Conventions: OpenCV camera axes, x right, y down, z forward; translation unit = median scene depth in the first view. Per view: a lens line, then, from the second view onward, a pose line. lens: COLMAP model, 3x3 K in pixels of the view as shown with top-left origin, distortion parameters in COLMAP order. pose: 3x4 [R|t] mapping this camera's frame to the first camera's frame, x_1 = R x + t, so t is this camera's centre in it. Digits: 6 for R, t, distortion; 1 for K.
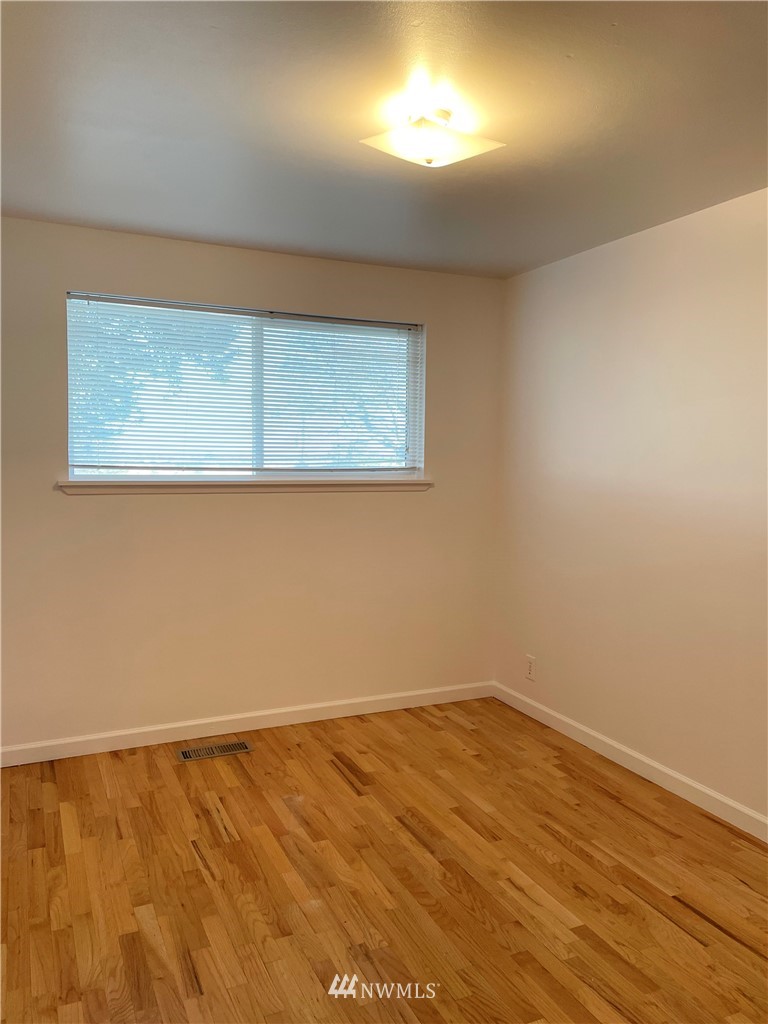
lens RADIAL K [[773.1, 0, 380.7], [0, 773.1, 507.4], [0, 0, 1]] dist [0.099468, -0.123737]
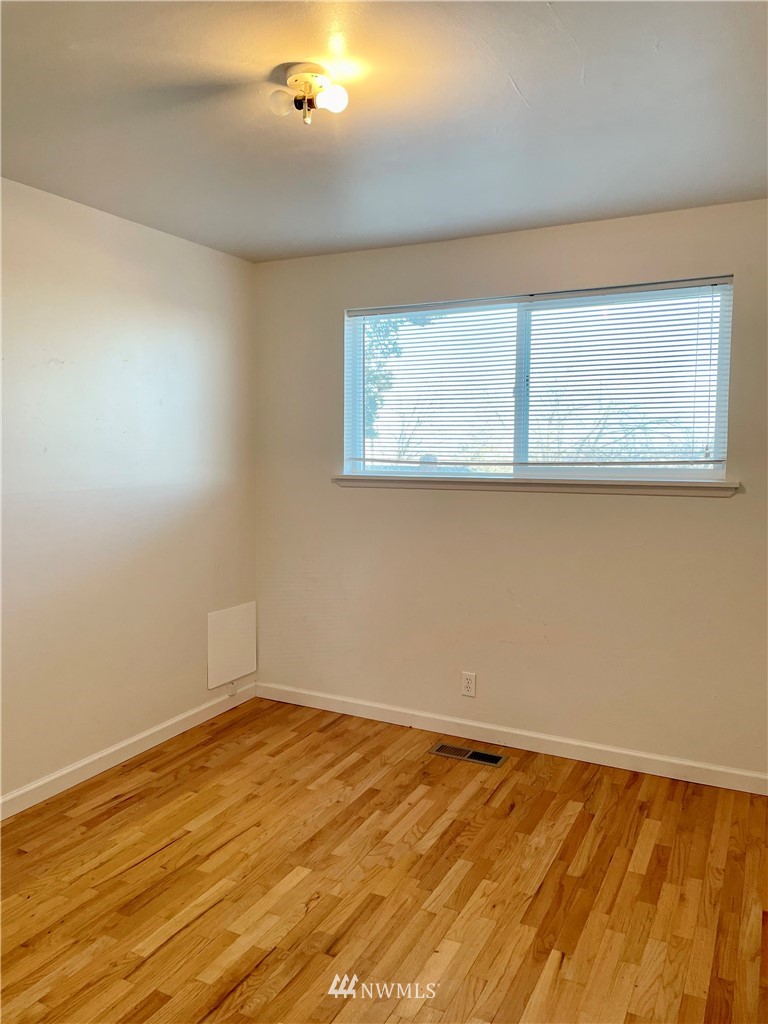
lens RADIAL K [[799.0, 0, 330.1], [0, 799.0, 490.6], [0, 0, 1]] dist [0.102702, -0.179634]
pose [[0.587526, 0.025339, -0.808808, 0.502218], [-0.053435, 0.998543, -0.007533, -0.000306], [0.807439, 0.047645, 0.588024, 0.257335]]
